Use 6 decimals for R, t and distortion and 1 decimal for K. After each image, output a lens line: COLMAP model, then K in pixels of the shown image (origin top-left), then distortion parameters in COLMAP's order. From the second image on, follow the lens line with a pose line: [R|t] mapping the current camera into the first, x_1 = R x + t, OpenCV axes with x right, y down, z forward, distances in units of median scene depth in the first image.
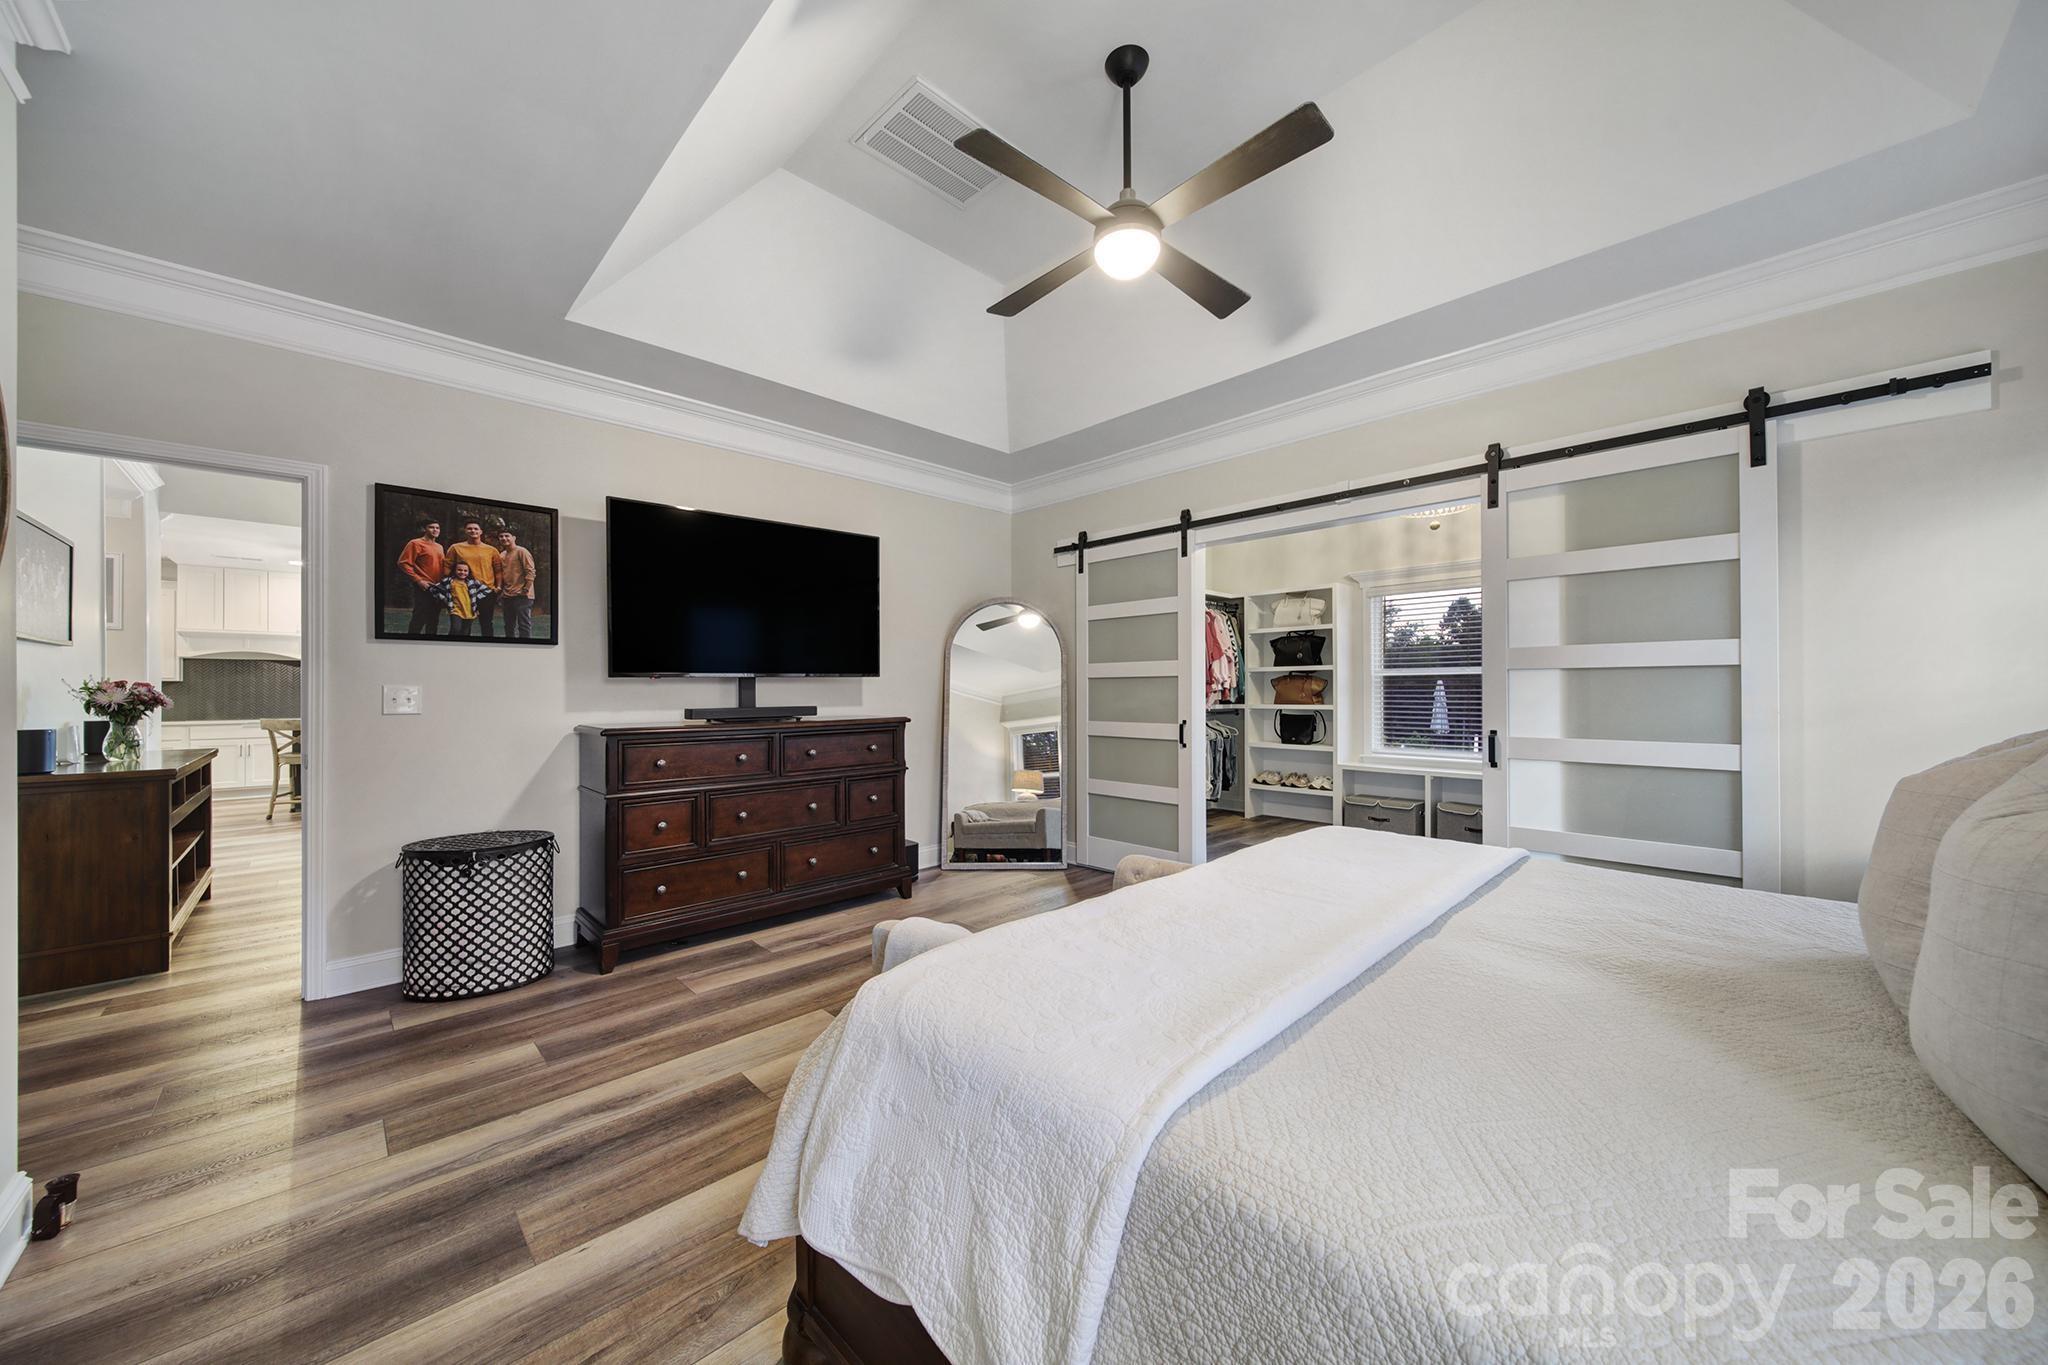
lens RADIAL K [[728.4, 0, 1016.7], [0, 728.4, 683.5], [0, 0, 1]] dist [-0.001214, -0.000026]
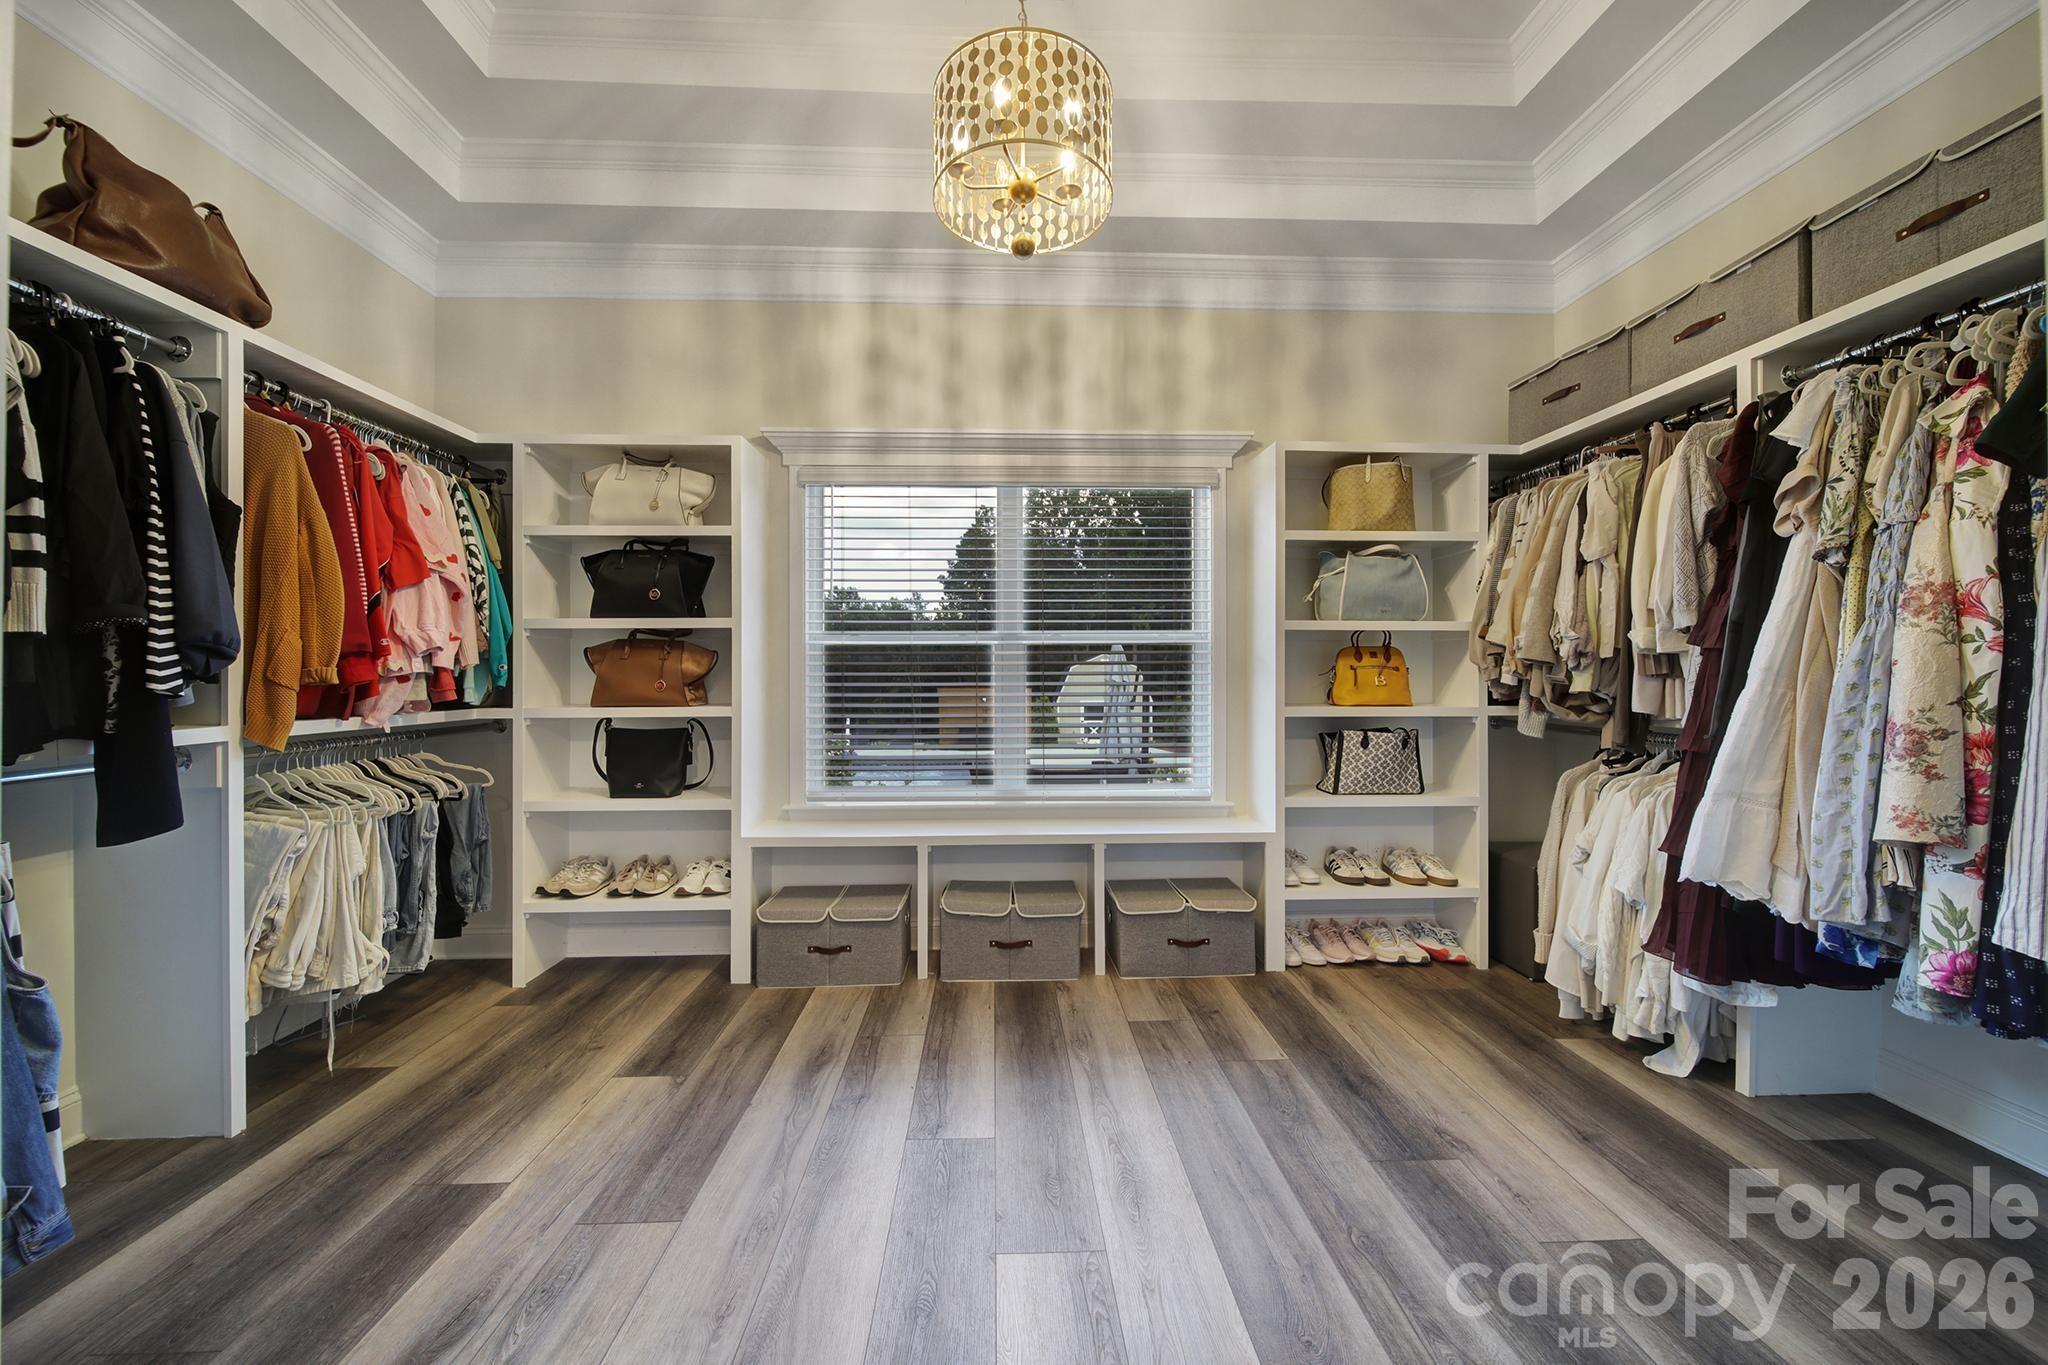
lens RADIAL K [[716.5, 0, 1018.4], [0, 716.5, 675.2], [0, 0, 1]] dist [0.000030, -0.000061]
pose [[0.669736, -0.002186, 0.742596, 0.342689], [-0.006577, 0.999939, 0.008876, 0.007880], [-0.742570, -0.010829, 0.669681, 0.872777]]
